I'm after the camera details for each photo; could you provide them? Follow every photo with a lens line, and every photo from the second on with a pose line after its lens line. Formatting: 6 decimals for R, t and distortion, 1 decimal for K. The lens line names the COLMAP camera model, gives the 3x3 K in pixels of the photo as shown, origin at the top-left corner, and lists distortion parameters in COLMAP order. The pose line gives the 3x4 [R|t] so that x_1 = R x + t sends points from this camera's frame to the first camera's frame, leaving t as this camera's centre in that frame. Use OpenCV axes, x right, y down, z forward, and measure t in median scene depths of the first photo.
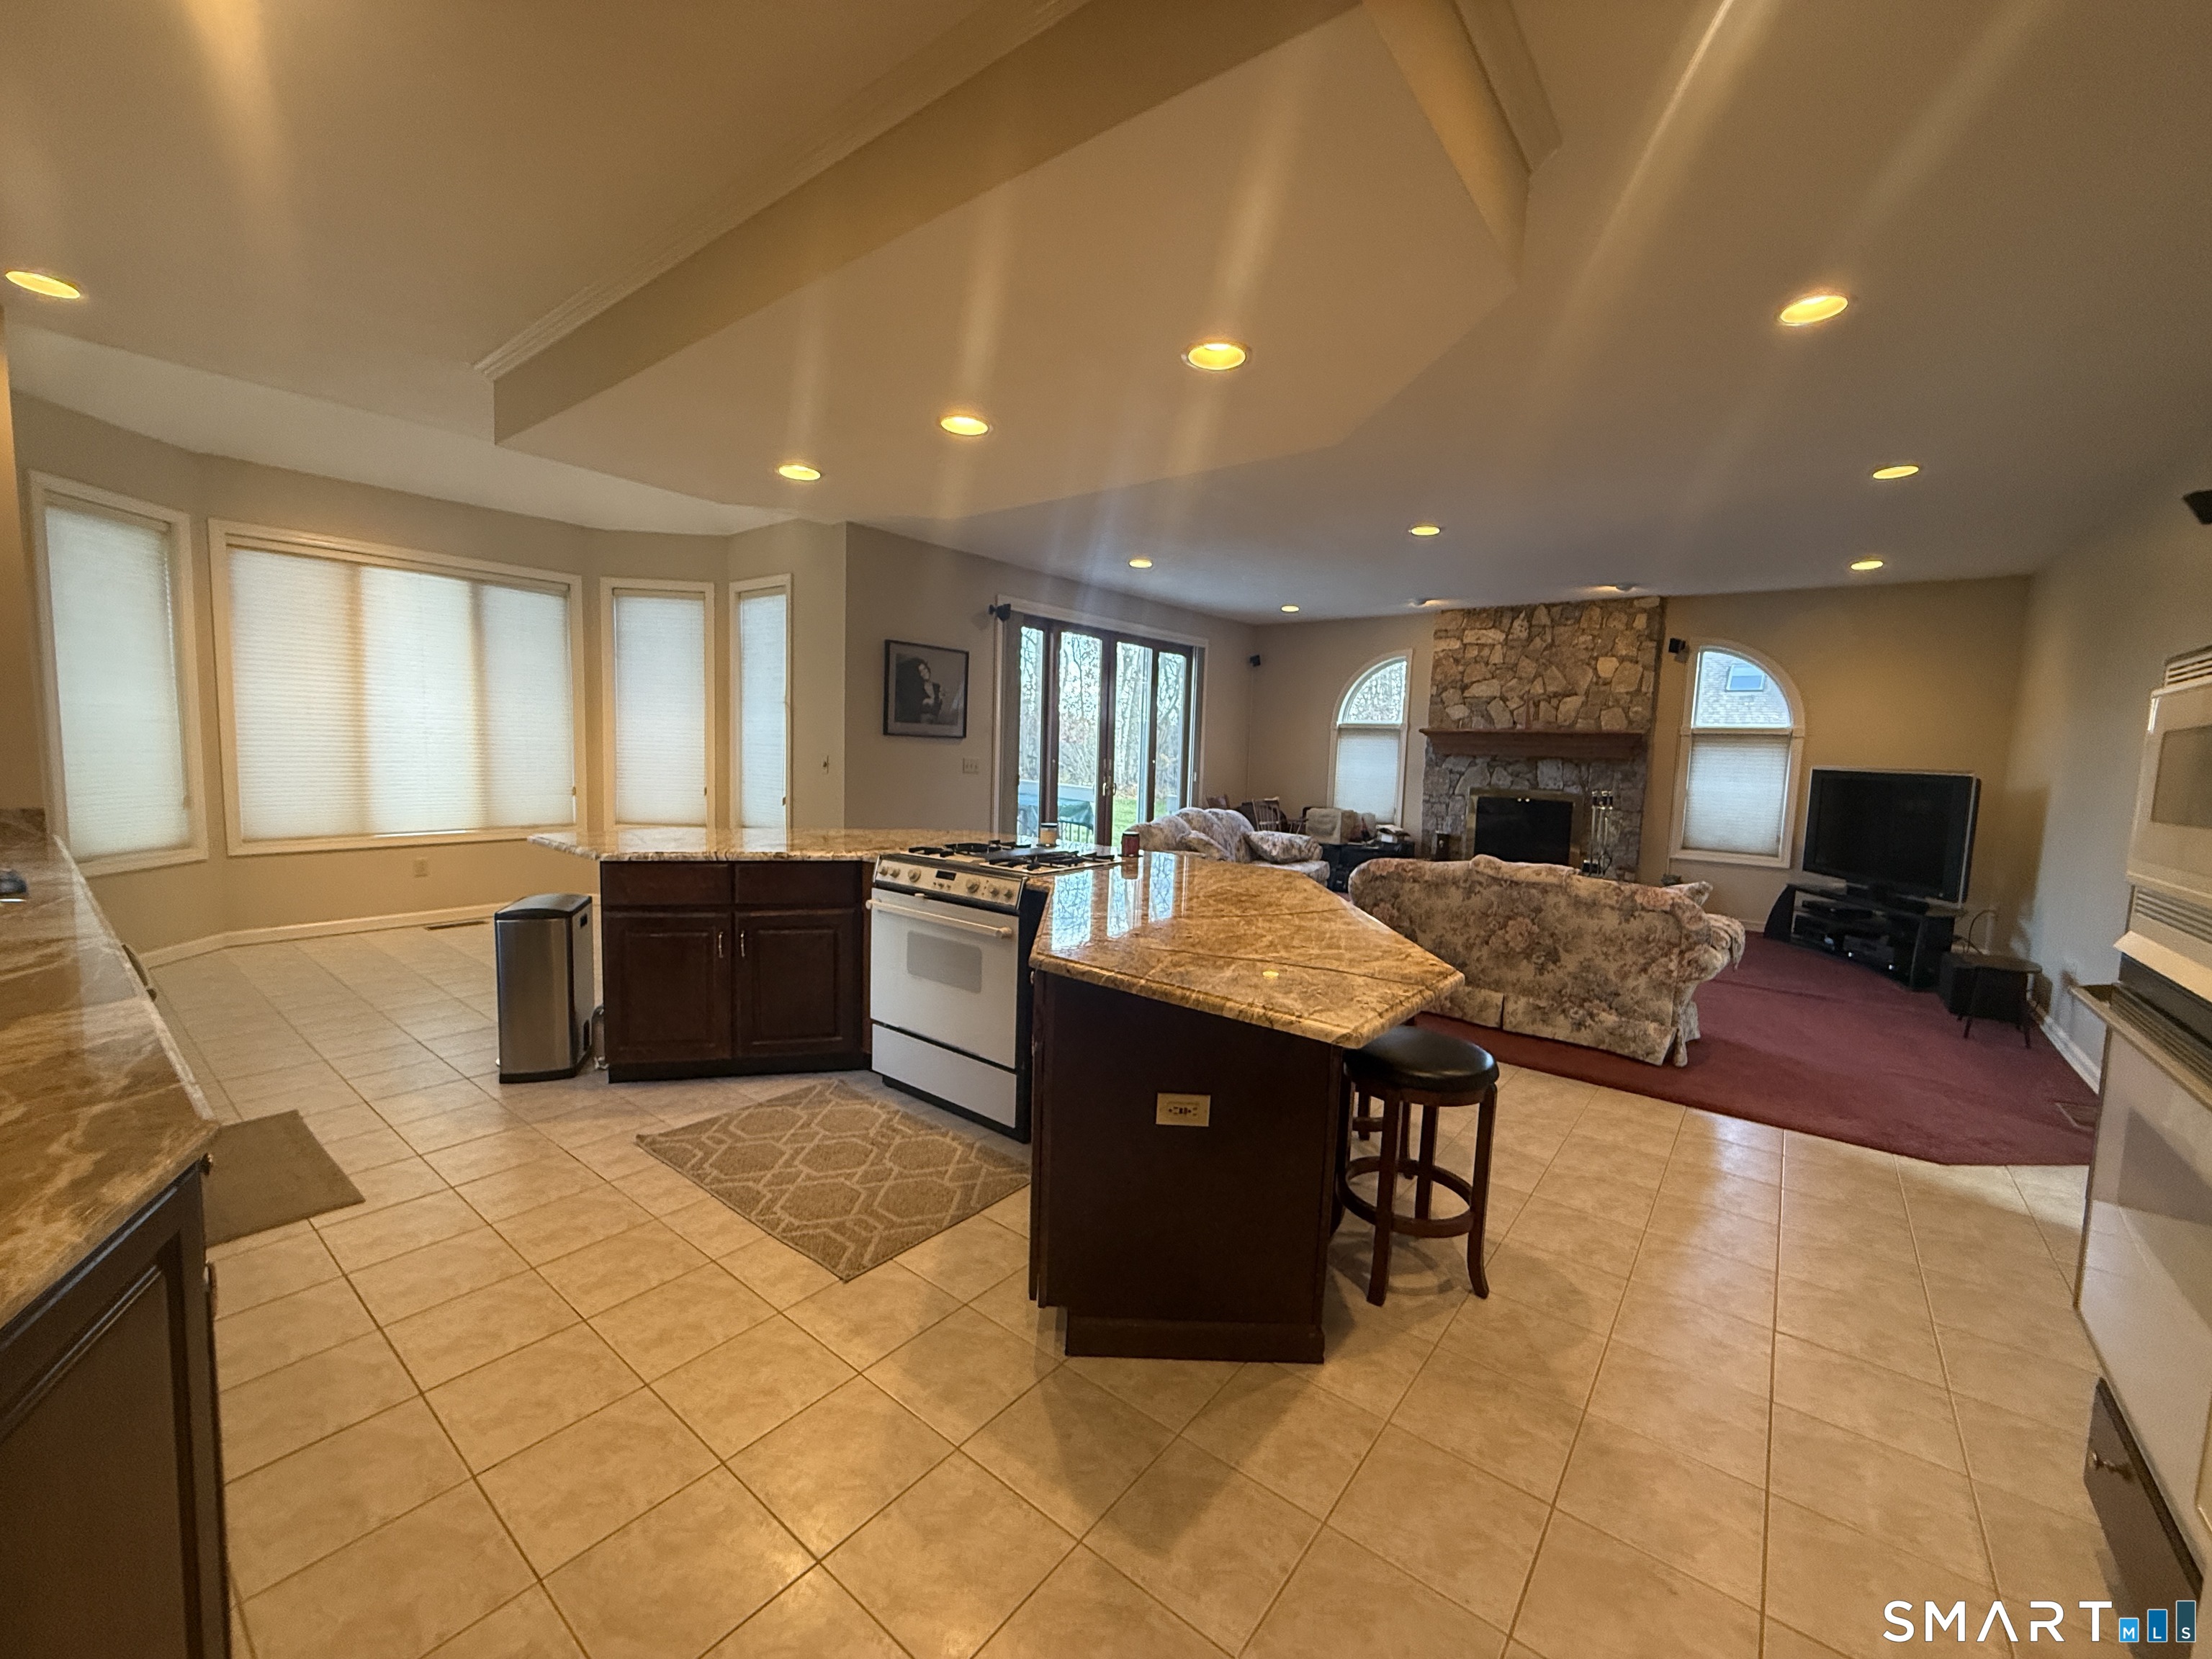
lens RADIAL K [[878.3, 0, 1106.0], [0, 878.3, 829.5], [0, 0, 1]] dist [0.000400, 0.000007]
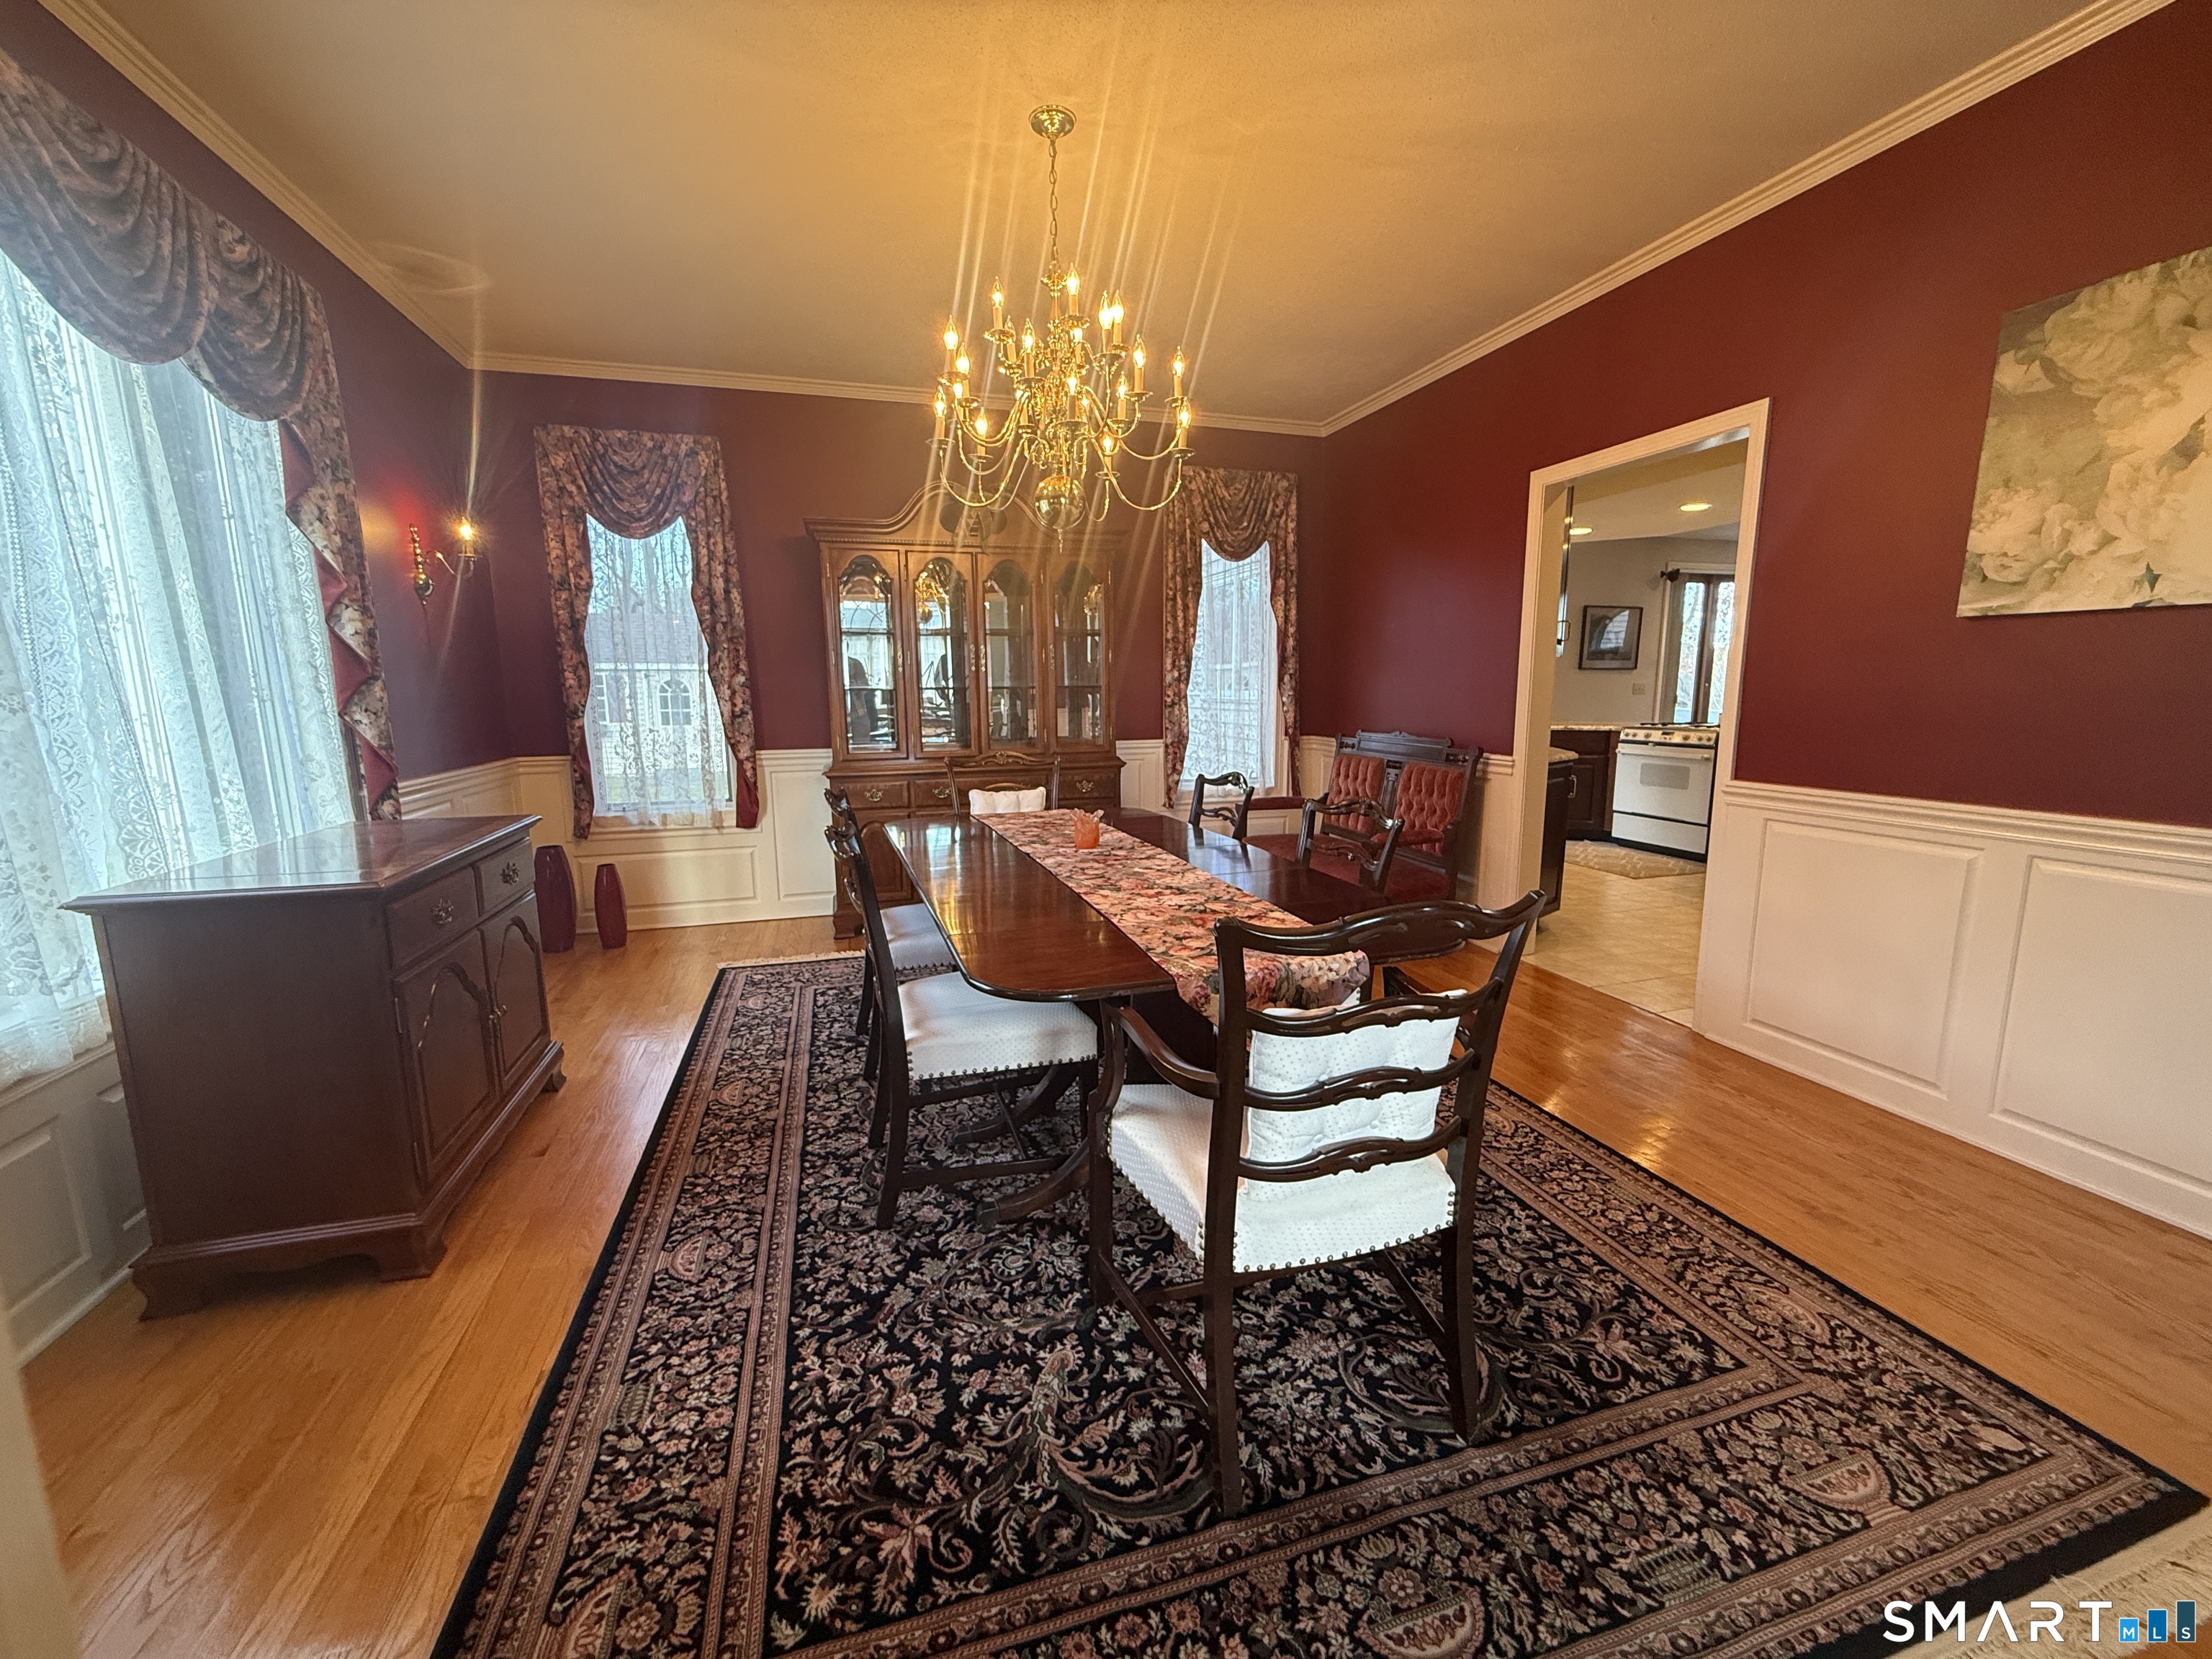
lens RADIAL K [[878.3, 0, 1106.0], [0, 878.3, 829.5], [0, 0, 1]] dist [0.000400, 0.000007]
pose [[0.816796, 0.052494, -0.574534, -0.059903], [-0.018394, 0.997715, 0.065009, 0.149765], [0.576634, -0.042531, 0.815895, -1.271940]]
